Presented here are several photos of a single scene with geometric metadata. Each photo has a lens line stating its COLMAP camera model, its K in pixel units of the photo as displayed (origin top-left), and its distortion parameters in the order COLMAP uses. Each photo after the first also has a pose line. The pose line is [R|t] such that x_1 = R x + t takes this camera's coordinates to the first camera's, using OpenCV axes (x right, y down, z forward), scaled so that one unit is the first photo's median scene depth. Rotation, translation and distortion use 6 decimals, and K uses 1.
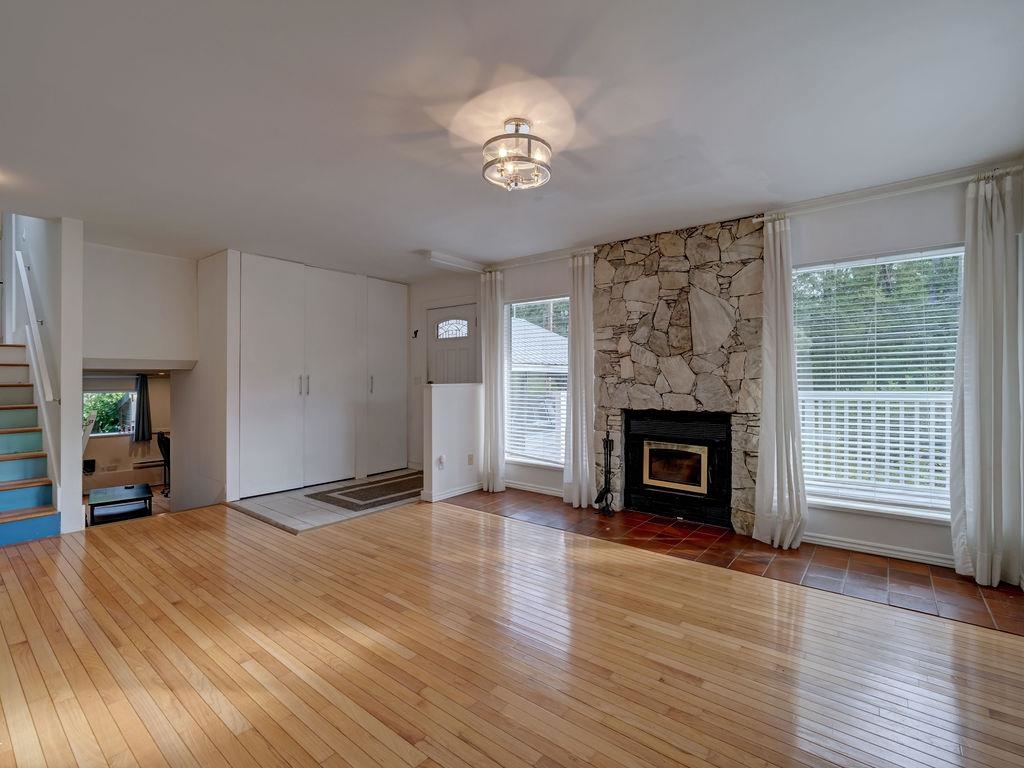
lens RADIAL K [[471.0, 0, 535.8], [0, 471.0, 376.4], [0, 0, 1]] dist [0.003195, -0.000200]
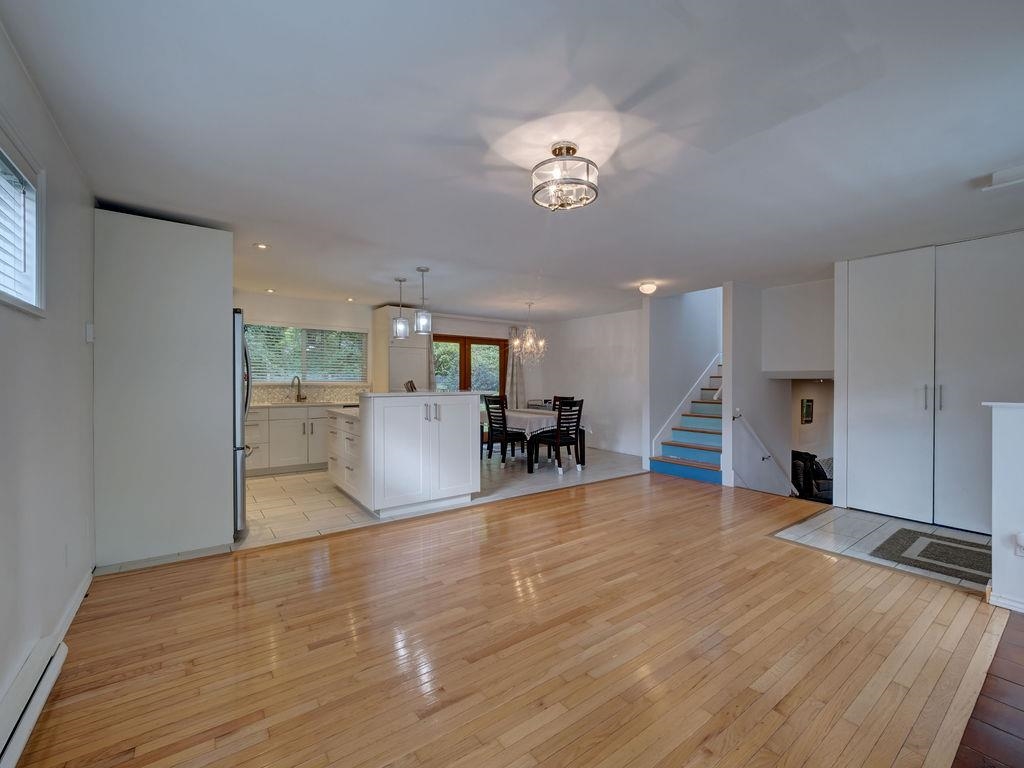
lens RADIAL K [[439.5, 0, 518.1], [0, 439.5, 382.9], [0, 0, 1]] dist [-0.002817, -0.000782]
pose [[-0.270137, 0.001067, -0.962821, 0.521066], [-0.003138, 0.999993, 0.001989, -0.006039], [0.962817, 0.003558, -0.270131, 0.652608]]
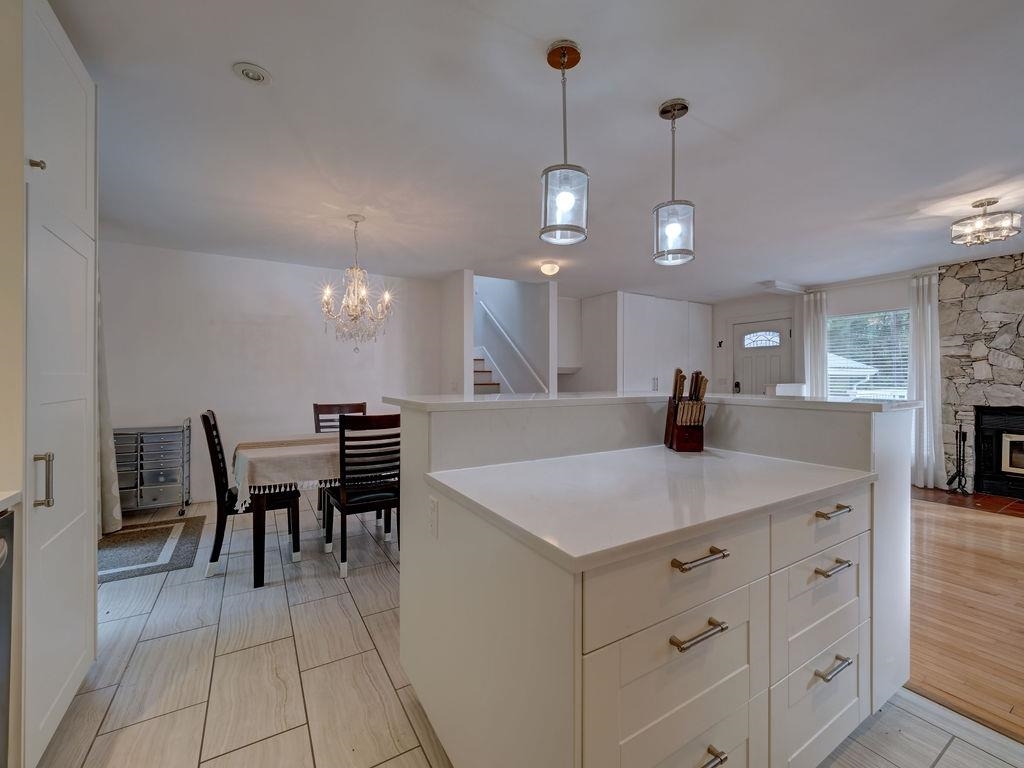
lens RADIAL K [[439.5, 0, 514.2], [0, 439.5, 378.8], [0, 0, 1]] dist [-0.002817, -0.000782]
pose [[0.924543, 0.000286, -0.381077, -0.468545], [0.000642, 0.999997, 0.002309, -0.000232], [0.381076, -0.002380, 0.924541, -0.440907]]
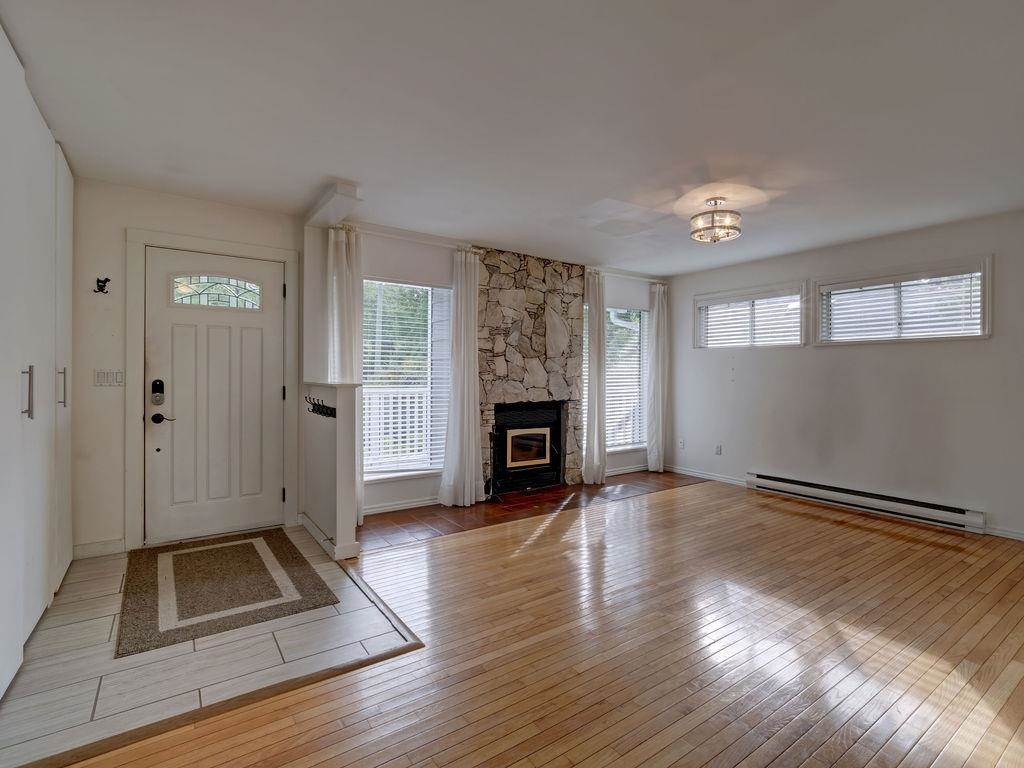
lens RADIAL K [[499.2, 0, 514.1], [0, 499.2, 376.8], [0, 0, 1]] dist [0.004167, 0.000278]
pose [[0.300923, -0.000505, 0.953648, -0.934294], [-0.009678, 0.999947, 0.003583, 0.002206], [-0.953599, -0.010307, 0.300902, 0.625550]]
